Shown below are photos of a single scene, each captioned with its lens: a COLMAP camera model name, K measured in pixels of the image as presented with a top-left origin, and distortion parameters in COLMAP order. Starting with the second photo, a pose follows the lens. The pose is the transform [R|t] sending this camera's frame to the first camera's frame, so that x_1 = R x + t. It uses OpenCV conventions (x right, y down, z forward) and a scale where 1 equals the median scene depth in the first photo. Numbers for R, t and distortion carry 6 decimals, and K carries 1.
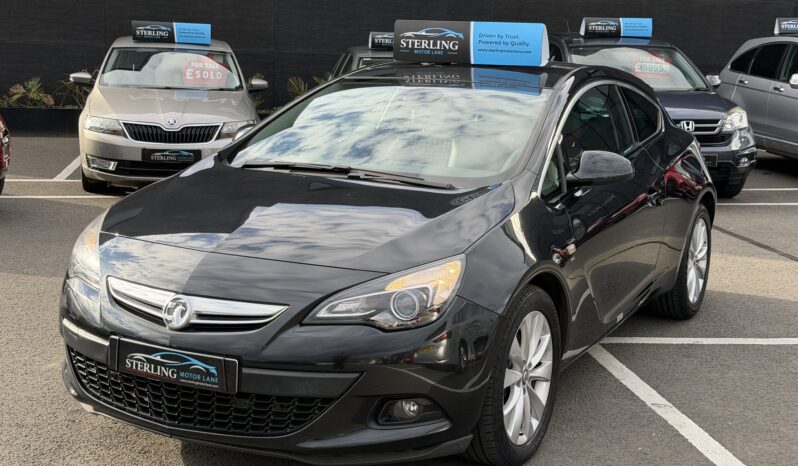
lens RADIAL K [[1127.8, 0, 395.1], [0, 1127.8, 233.9], [0, 0, 1]] dist [0.133860, 0.000000]
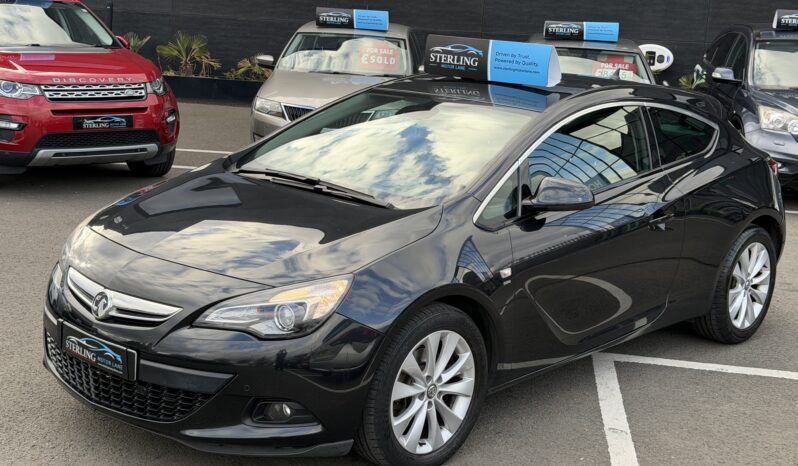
lens RADIAL K [[1127.8, 0, 392.4], [0, 1127.8, 233.0], [0, 0, 1]] dist [0.133860, 0.000000]
pose [[0.964139, 0.074893, -0.254610, 0.372853], [-0.067215, 0.996986, 0.038737, -0.066227], [0.256744, -0.020235, 0.966268, -0.035441]]
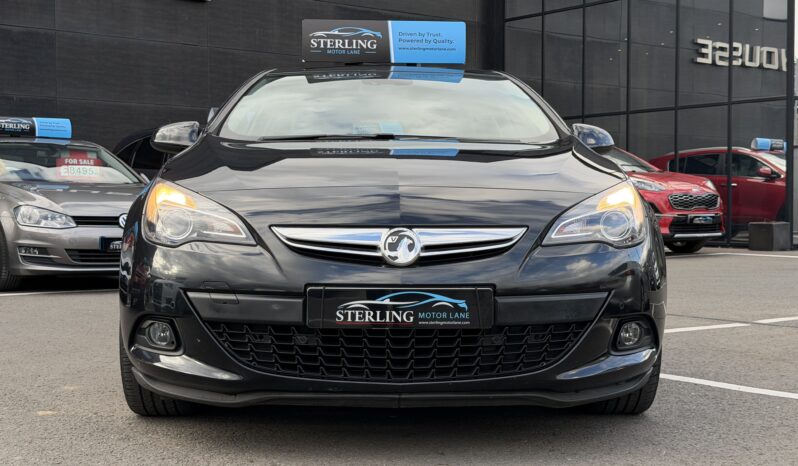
lens RADIAL K [[1127.8, 0, 396.0], [0, 1127.8, 235.1], [0, 0, 1]] dist [0.133860, 0.000000]
pose [[0.870448, -0.045072, 0.490193, -0.603801], [0.112044, 0.987802, -0.108133, 0.149633], [-0.479340, 0.149047, 0.864880, 0.254575]]
